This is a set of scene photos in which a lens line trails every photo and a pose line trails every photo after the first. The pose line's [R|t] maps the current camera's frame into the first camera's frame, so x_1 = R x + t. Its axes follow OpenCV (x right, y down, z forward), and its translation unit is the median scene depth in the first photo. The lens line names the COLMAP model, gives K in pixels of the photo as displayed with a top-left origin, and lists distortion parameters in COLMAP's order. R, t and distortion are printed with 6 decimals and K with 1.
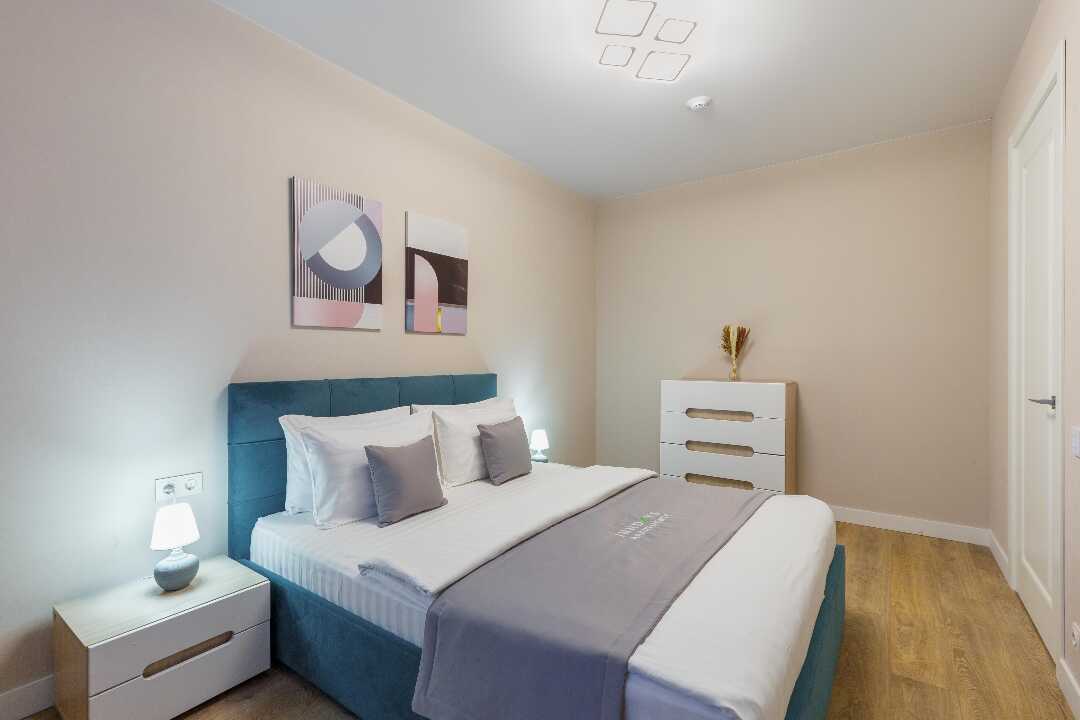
lens RADIAL K [[504.5, 0, 535.0], [0, 504.5, 356.6], [0, 0, 1]] dist [0.002812, 0.003409]
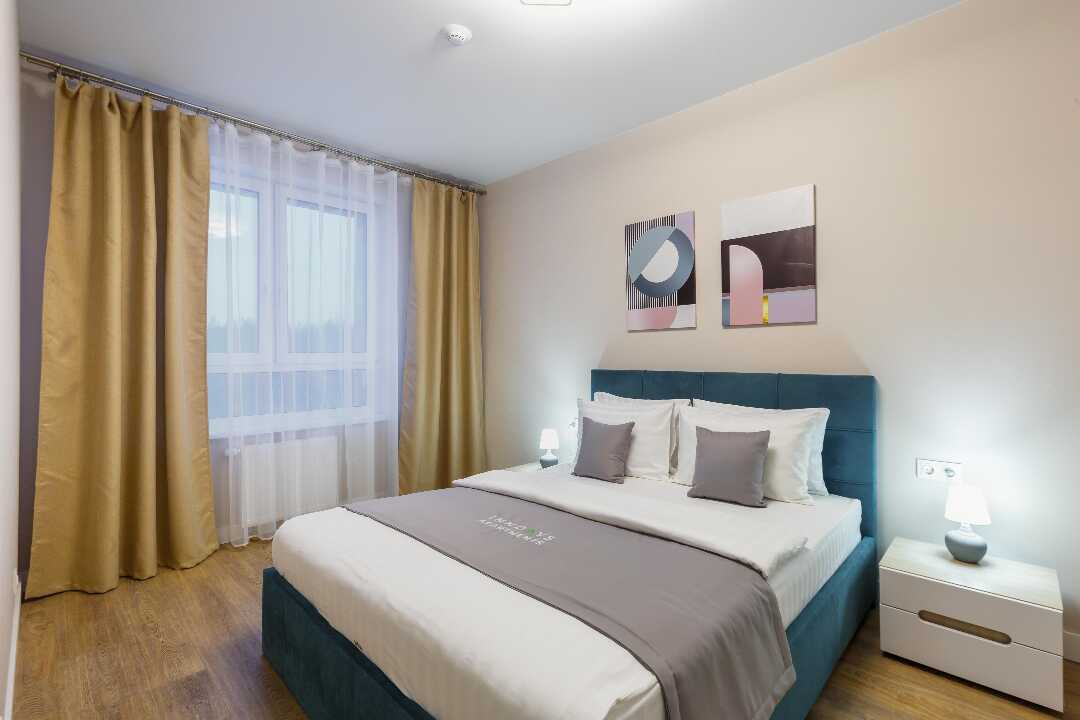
lens RADIAL K [[504.5, 0, 563.9], [0, 504.5, 356.9], [0, 0, 1]] dist [0.002812, 0.003409]
pose [[-0.124035, -0.001228, -0.992277, 0.835124], [0.001480, 0.999998, -0.001423, 0.011387], [0.992277, -0.001645, -0.124033, 0.887923]]
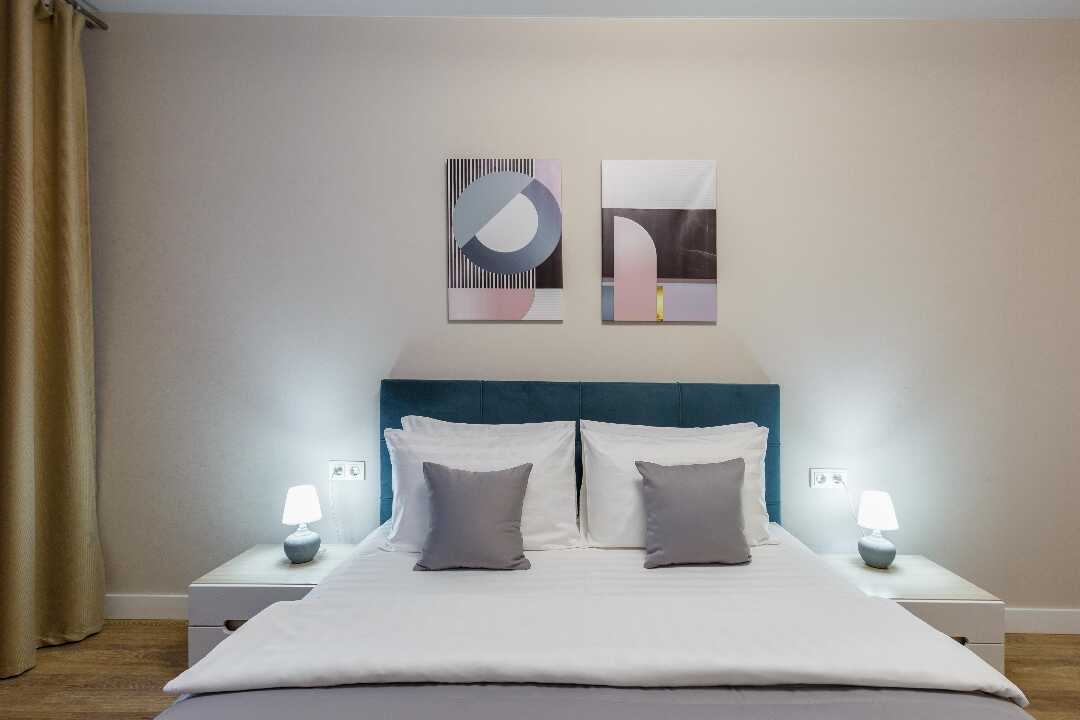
lens RADIAL K [[504.5, 0, 546.6], [0, 504.5, 362.8], [0, 0, 1]] dist [0.002812, 0.003409]
pose [[0.581120, 0.008394, -0.813774, 0.338437], [-0.009092, 0.999951, 0.003822, 0.010330], [0.813767, 0.005178, 0.581168, 0.542077]]
